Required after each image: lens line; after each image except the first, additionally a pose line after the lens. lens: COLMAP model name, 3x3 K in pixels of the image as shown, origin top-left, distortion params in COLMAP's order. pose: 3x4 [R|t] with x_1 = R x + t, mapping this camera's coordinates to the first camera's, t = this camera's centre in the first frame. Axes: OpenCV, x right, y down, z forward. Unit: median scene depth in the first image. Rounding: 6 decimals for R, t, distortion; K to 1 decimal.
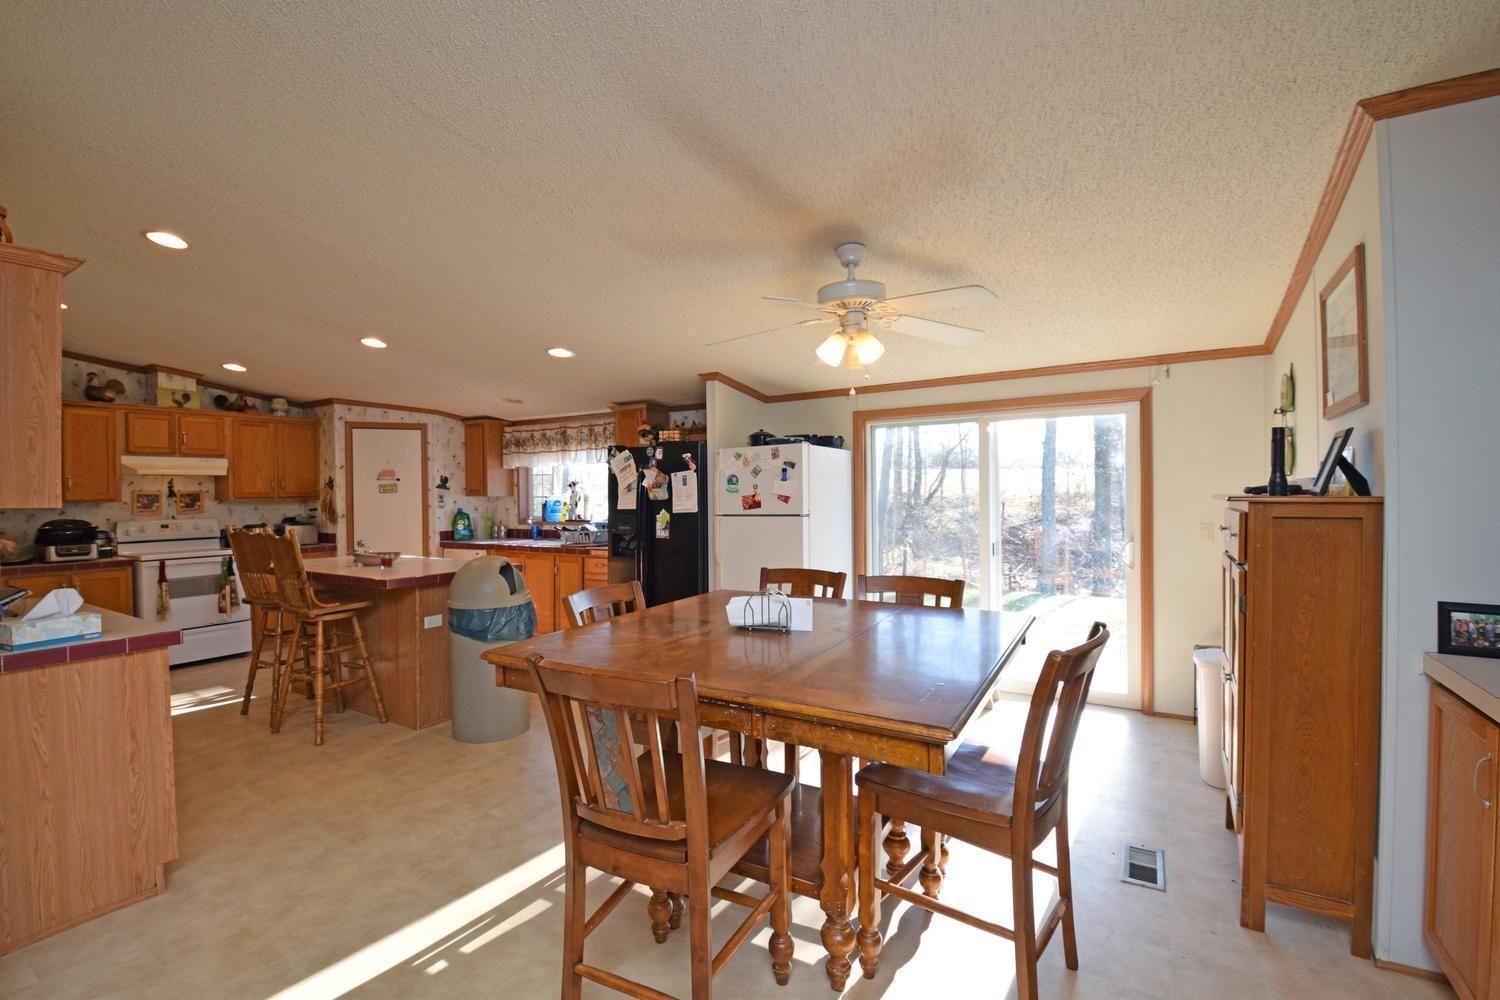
lens RADIAL K [[662.5, 0, 743.2], [0, 662.5, 499.2], [0, 0, 1]] dist [-0.022337, -0.000656]
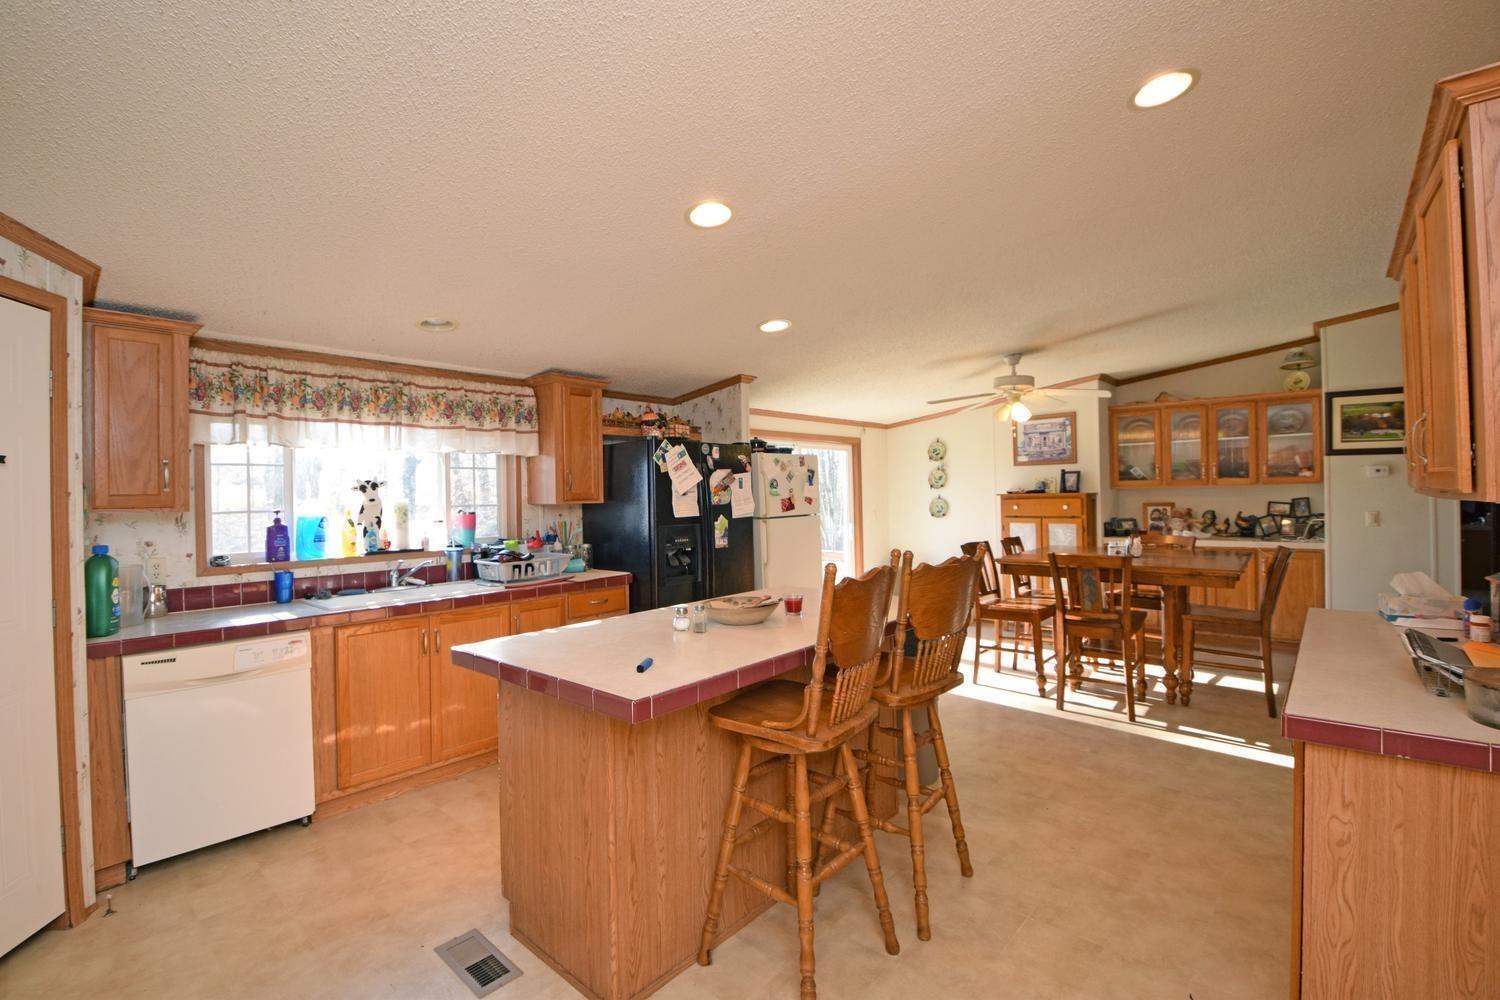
lens RADIAL K [[662.5, 0, 744.2], [0, 662.5, 489.4], [0, 0, 1]] dist [-0.022337, -0.000656]
pose [[0.175700, 0.009670, 0.984396, -0.774265], [0.023943, 0.999614, -0.014093, -0.004669], [-0.984153, 0.026045, 0.175401, 0.637265]]
